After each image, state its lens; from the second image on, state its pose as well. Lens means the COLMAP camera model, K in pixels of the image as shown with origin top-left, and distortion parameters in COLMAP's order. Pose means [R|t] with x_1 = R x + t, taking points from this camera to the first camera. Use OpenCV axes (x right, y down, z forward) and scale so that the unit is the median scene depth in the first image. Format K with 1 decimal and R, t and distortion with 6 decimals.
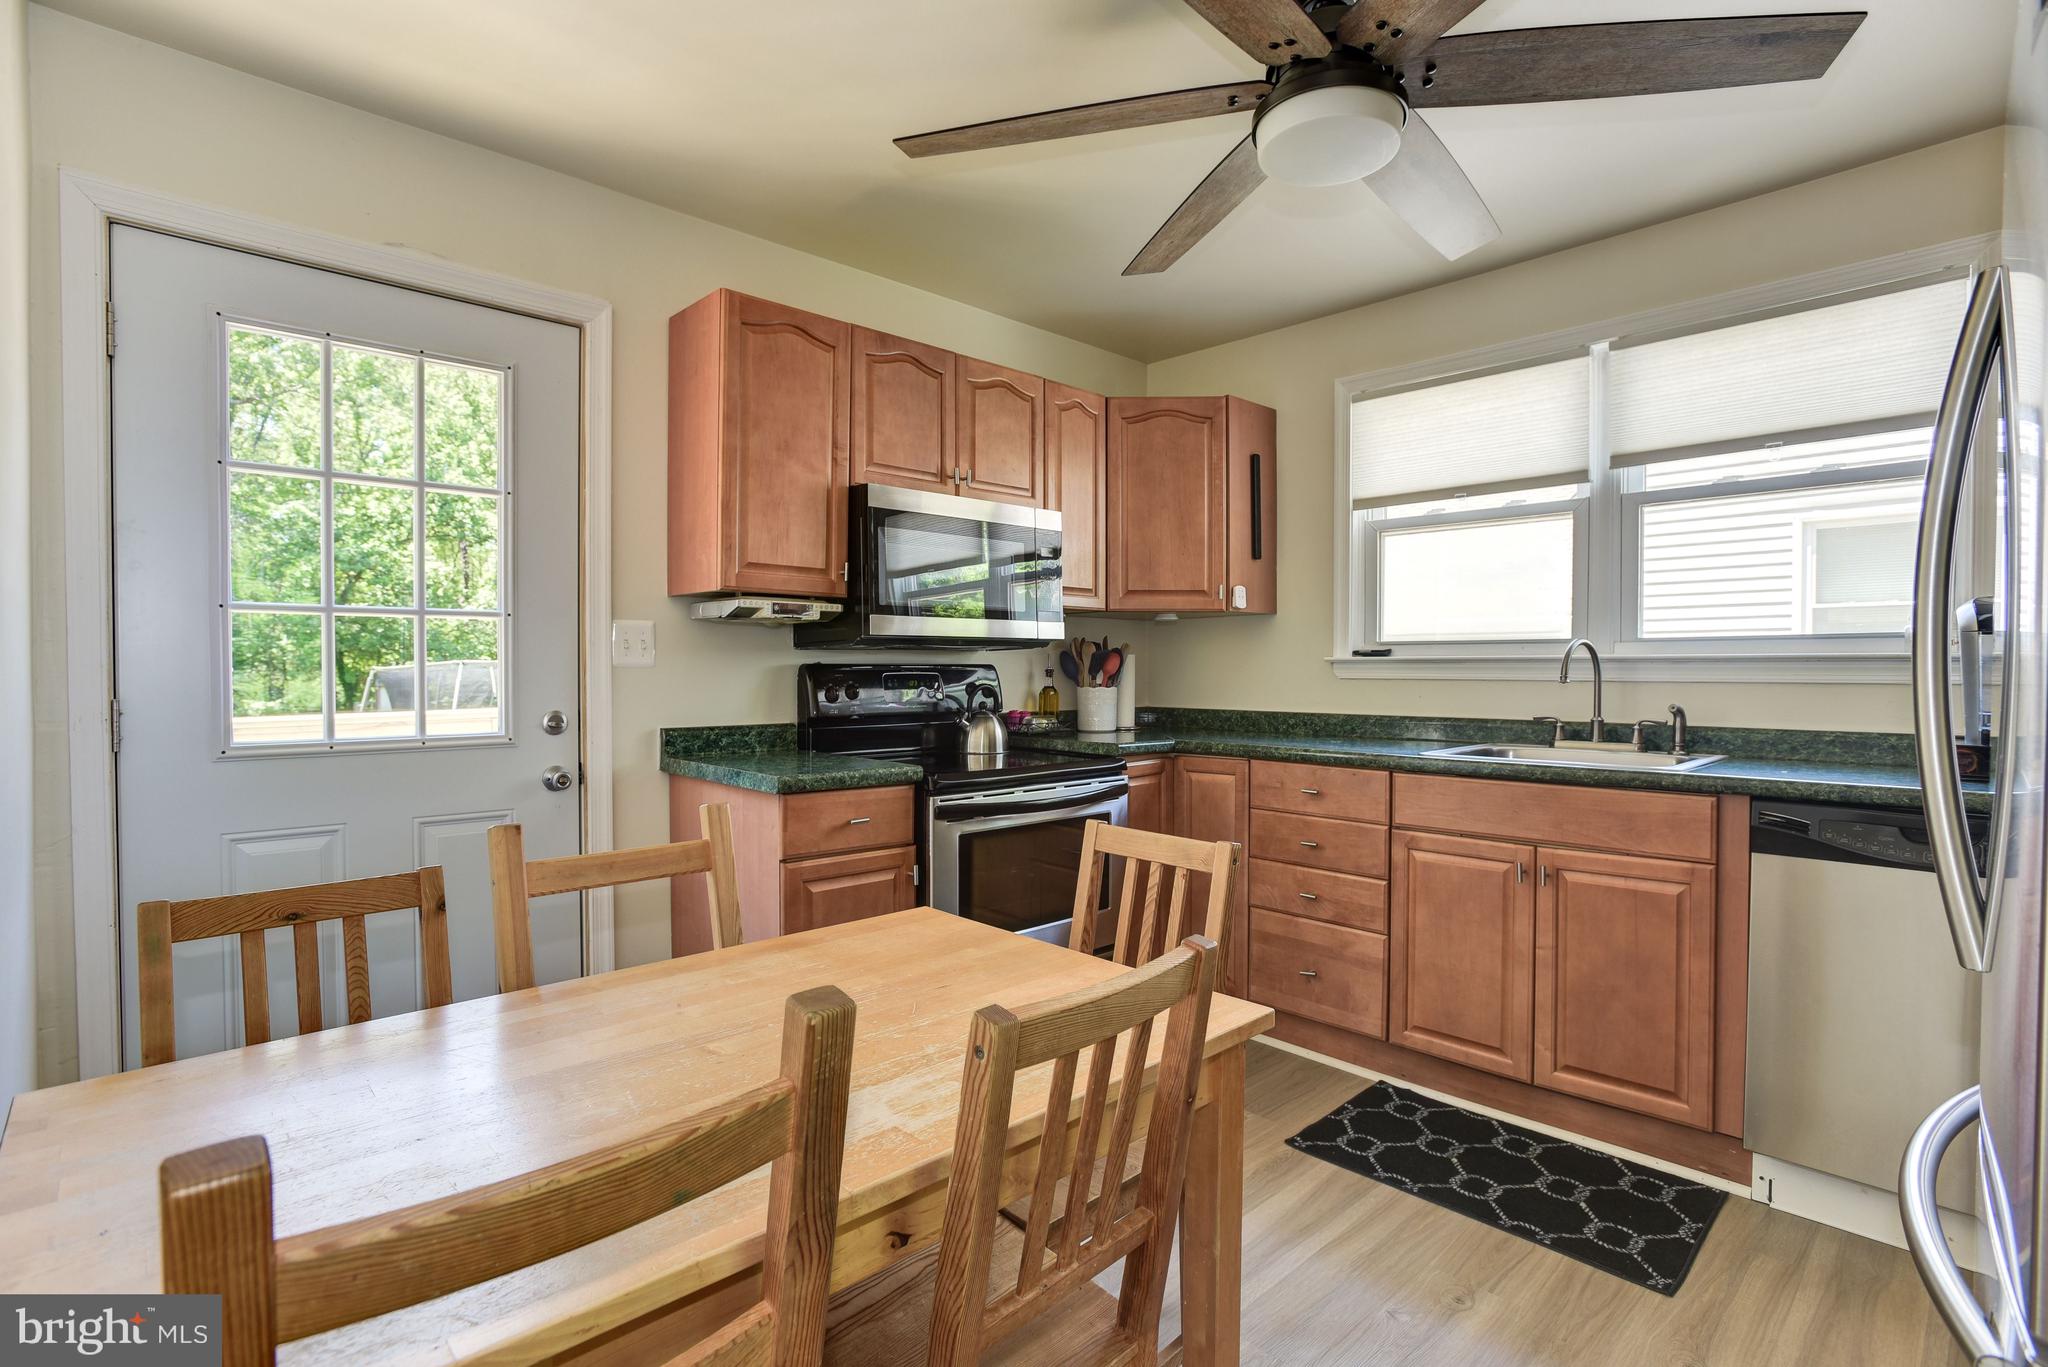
lens RADIAL K [[963.5, 0, 1024.0], [0, 963.5, 683.5], [0, 0, 1]] dist [0.004067, -0.000011]
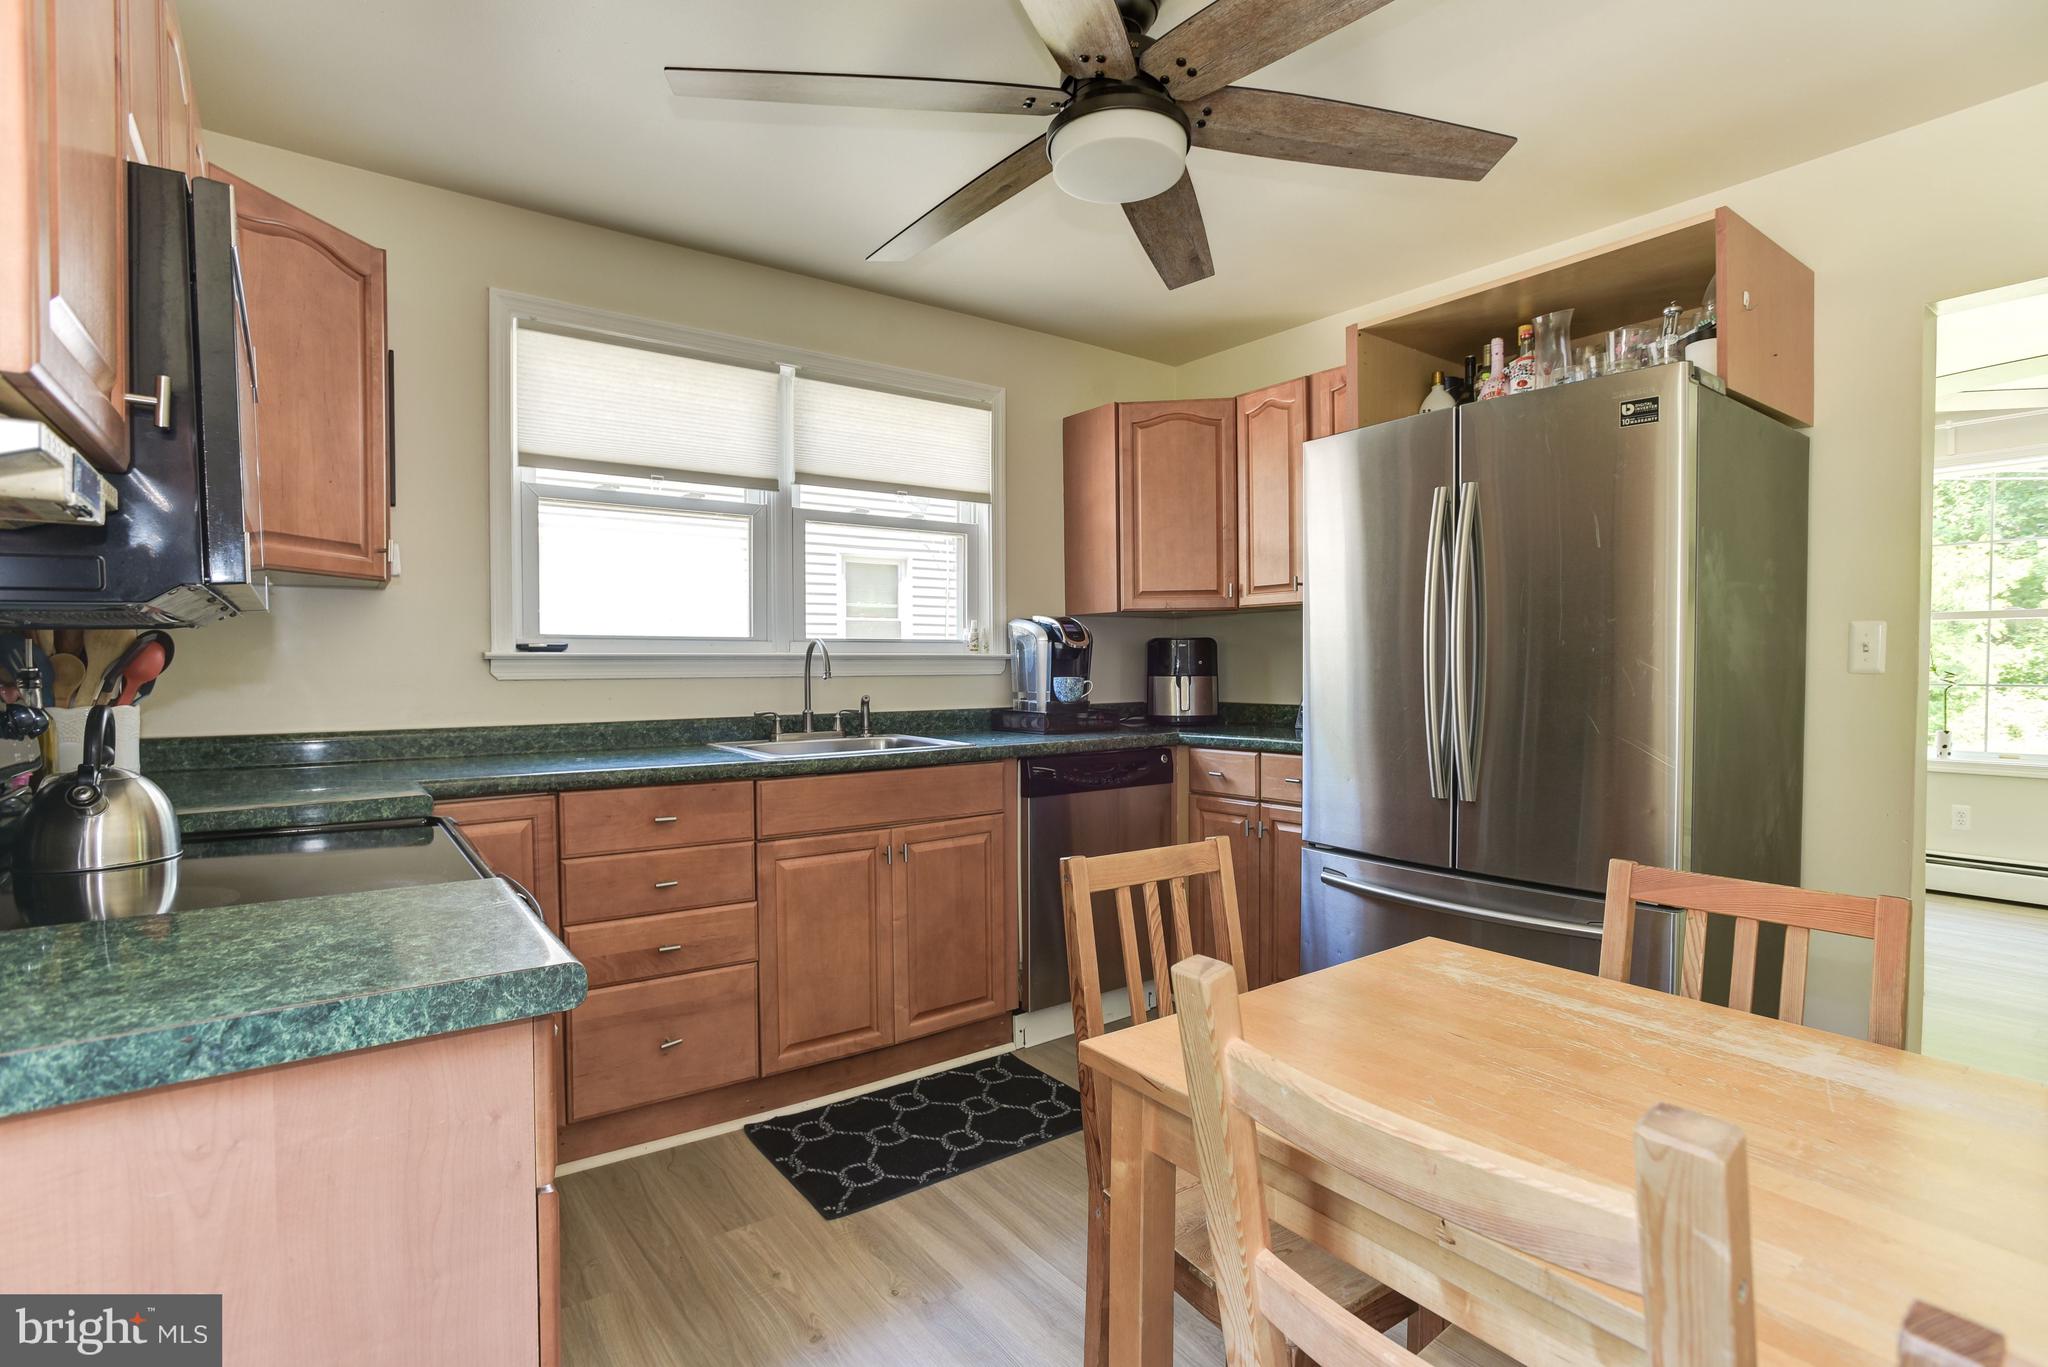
lens RADIAL K [[981.3, 0, 1024.0], [0, 981.3, 683.5], [0, 0, 1]] dist [-0.002677, 0.000374]
pose [[0.155701, -0.023616, 0.987522, -0.493314], [0.018423, 0.999610, 0.021000, -0.014850], [-0.987632, 0.014923, 0.156076, 0.609547]]
